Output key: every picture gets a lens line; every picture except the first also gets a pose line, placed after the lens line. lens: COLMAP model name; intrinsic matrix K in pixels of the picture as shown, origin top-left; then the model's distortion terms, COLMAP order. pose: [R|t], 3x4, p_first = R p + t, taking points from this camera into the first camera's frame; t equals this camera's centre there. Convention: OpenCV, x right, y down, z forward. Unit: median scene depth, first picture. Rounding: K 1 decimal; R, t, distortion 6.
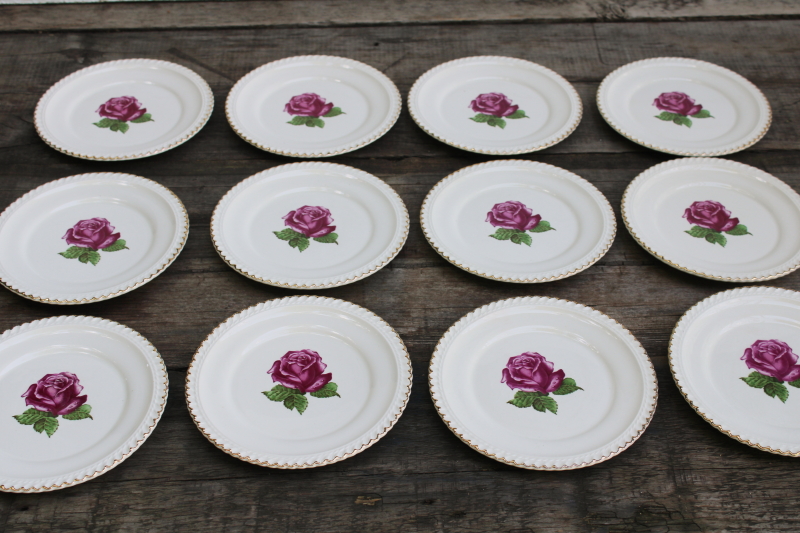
lens RADIAL K [[1161.0, 0, 397.5], [0, 1161.0, 265.0], [0, 0, 1]] dist [-0.030036, 0.000000]
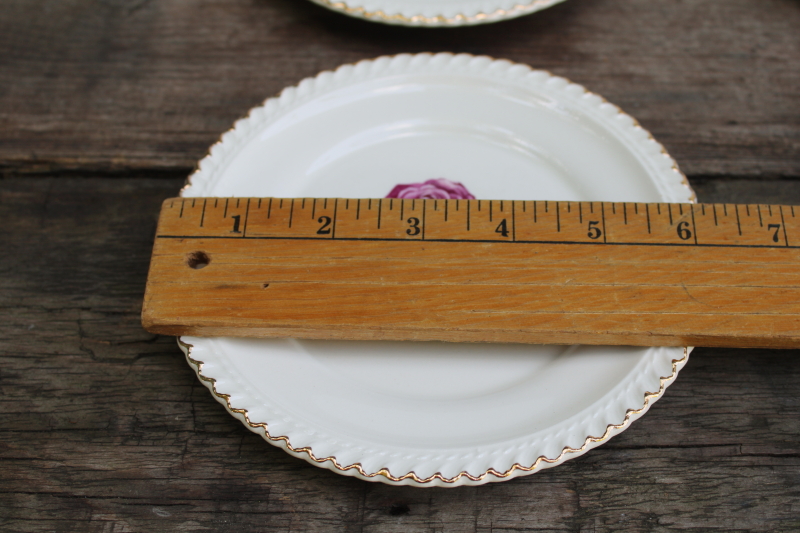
lens RADIAL K [[1161.0, 0, 401.9], [0, 1161.0, 263.9], [0, 0, 1]] dist [-0.030036, 0.000000]
pose [[0.996262, 0.052491, -0.068602, -0.267445], [-0.040241, 0.984776, 0.169108, 0.051759], [0.076434, -0.165715, 0.983207, 0.552500]]
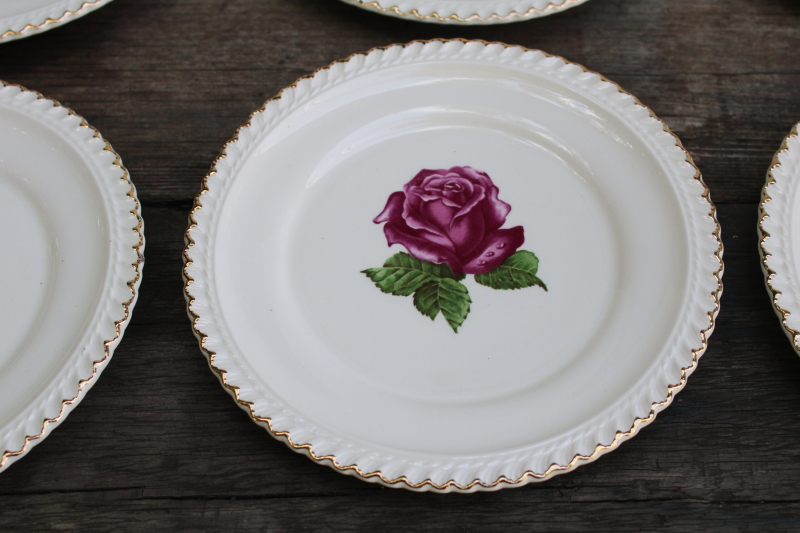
lens RADIAL K [[1161.0, 0, 407.0], [0, 1161.0, 267.1], [0, 0, 1]] dist [-0.030036, 0.000000]
pose [[0.998408, 0.032263, -0.046274, -0.078892], [-0.020205, 0.970407, 0.240630, 0.004654], [0.052668, -0.239312, 0.969513, 0.572571]]
